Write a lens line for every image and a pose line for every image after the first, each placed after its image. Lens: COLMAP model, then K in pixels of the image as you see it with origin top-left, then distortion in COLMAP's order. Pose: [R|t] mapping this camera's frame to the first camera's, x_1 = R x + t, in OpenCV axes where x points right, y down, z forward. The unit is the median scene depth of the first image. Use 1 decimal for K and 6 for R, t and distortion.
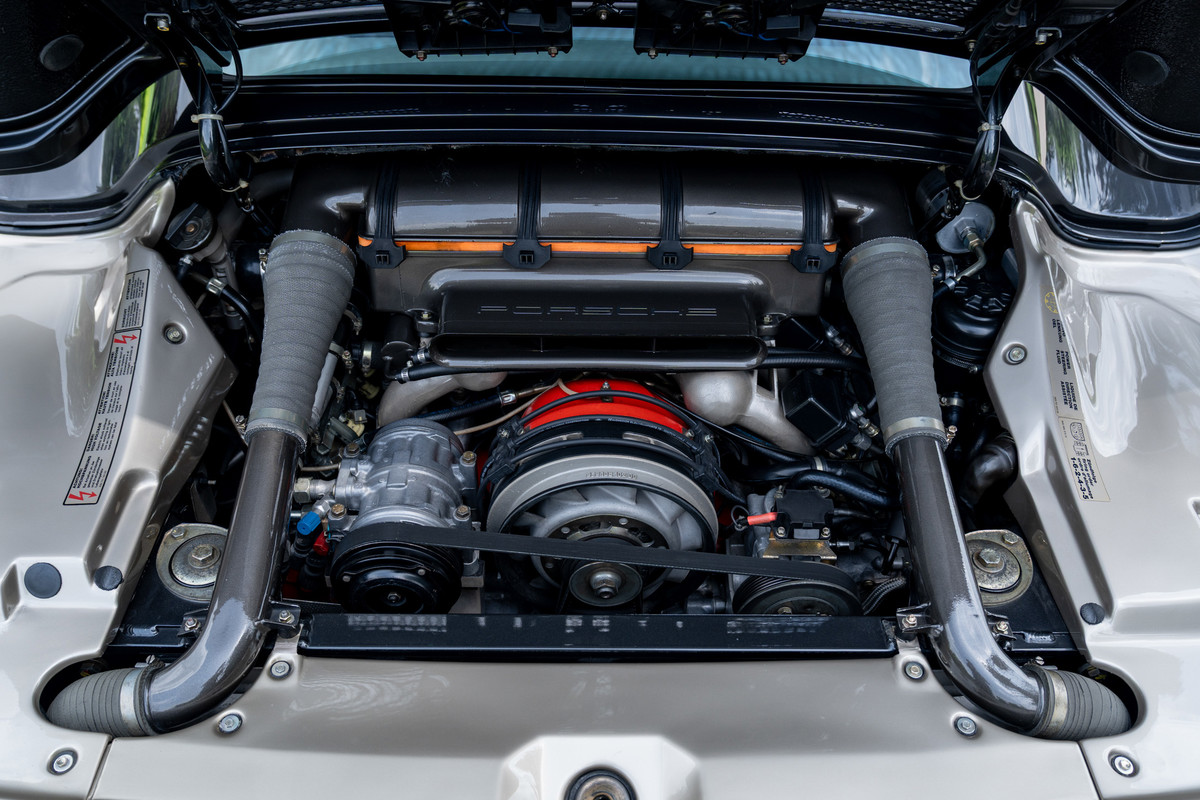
lens RADIAL K [[1009.6, 0, 597.4], [0, 1009.6, 392.2], [0, 0, 1]] dist [-0.013122, 0.006063]
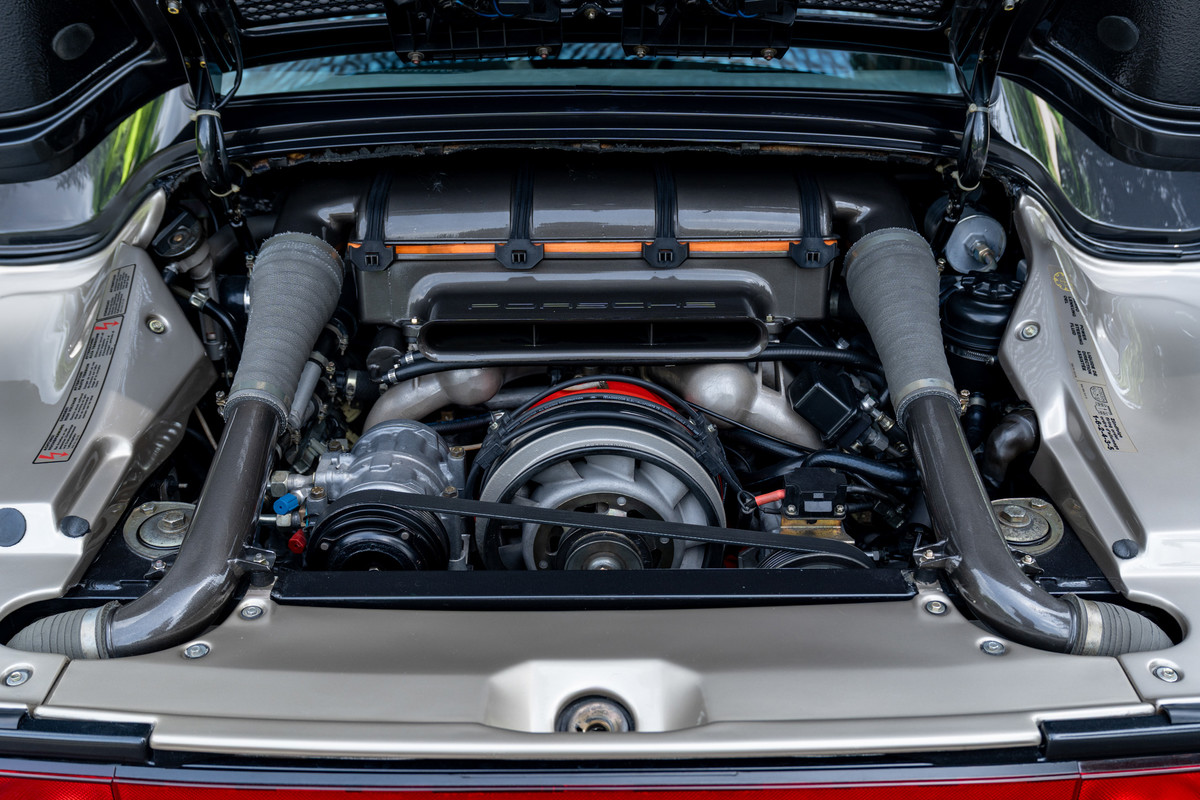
lens RADIAL K [[1218.4, 0, 600.0], [0, 1218.4, 400.0], [0, 0, 1]] dist [0.001612, 0.001583]
pose [[0.999698, -0.020961, -0.012844, 0.021473], [0.017076, 0.967950, -0.250563, 0.308298], [0.017685, 0.250268, 0.968015, -0.111334]]
